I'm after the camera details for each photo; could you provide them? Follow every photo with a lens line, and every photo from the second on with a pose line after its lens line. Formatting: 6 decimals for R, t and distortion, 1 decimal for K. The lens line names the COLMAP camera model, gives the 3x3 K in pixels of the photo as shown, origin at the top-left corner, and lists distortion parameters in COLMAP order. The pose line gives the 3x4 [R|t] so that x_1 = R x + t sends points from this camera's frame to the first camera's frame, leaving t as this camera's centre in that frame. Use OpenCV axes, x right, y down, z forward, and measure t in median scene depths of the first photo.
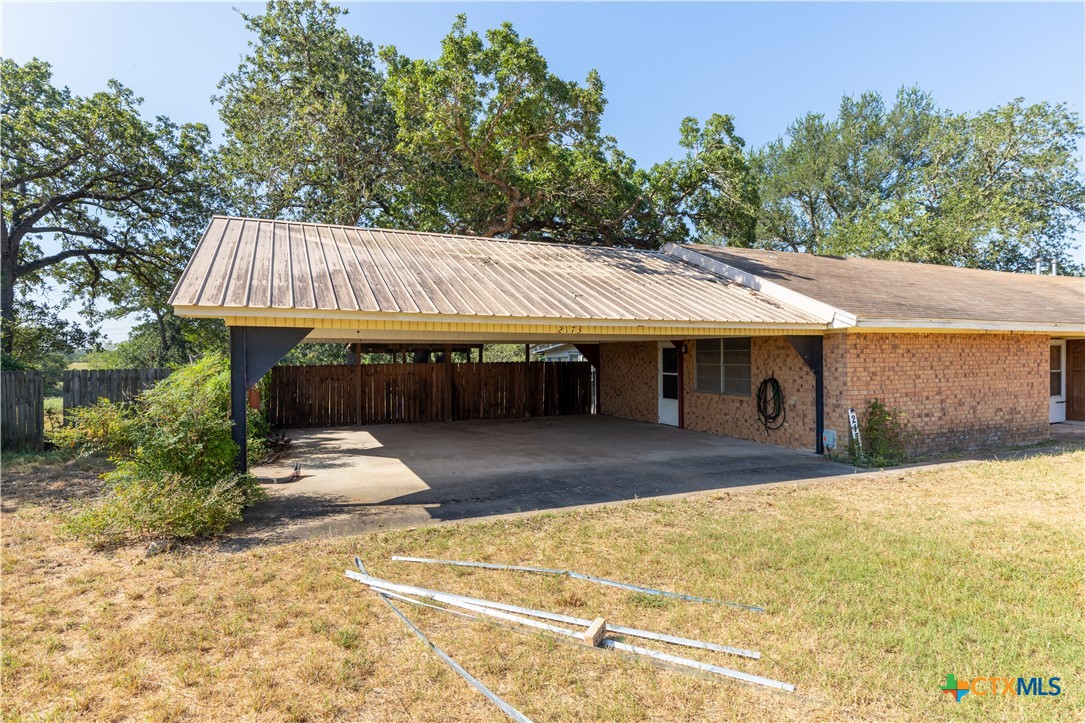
lens RADIAL K [[613.5, 0, 539.3], [0, 613.5, 363.4], [0, 0, 1]] dist [0.007850, -0.003340]
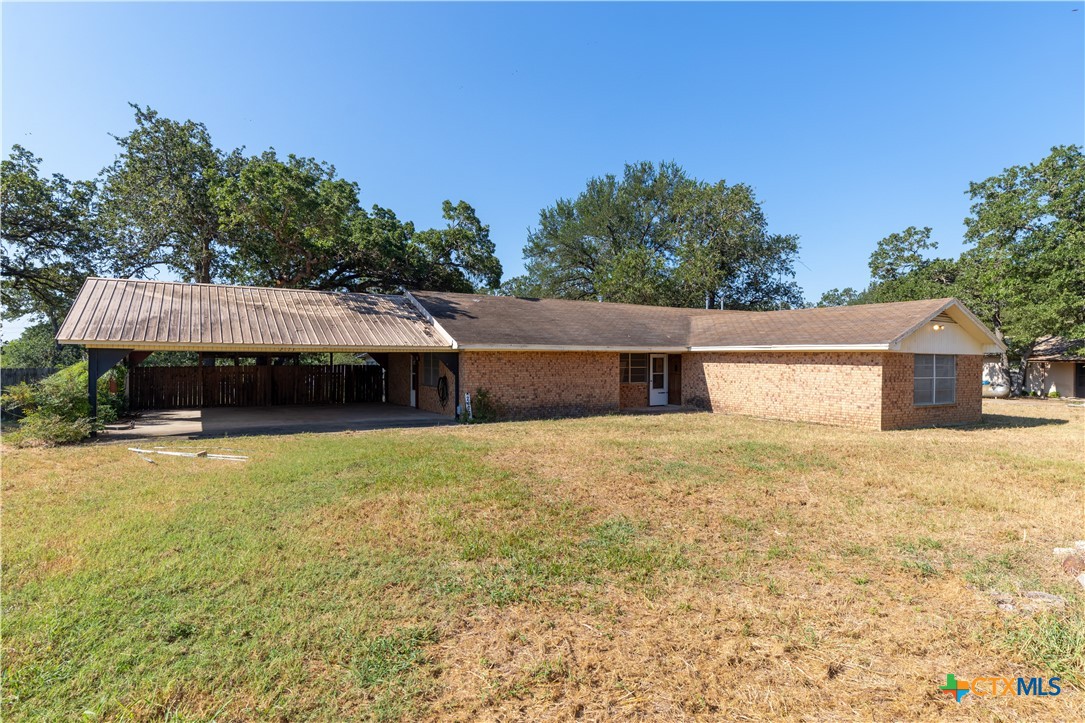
lens RADIAL K [[613.5, 0, 546.7], [0, 613.5, 359.5], [0, 0, 1]] dist [0.007850, -0.003340]
pose [[0.992531, 0.008800, 0.121673, 0.348402], [-0.007636, 0.999921, -0.010022, -0.005797], [-0.121751, 0.009018, 0.992520, -0.558284]]
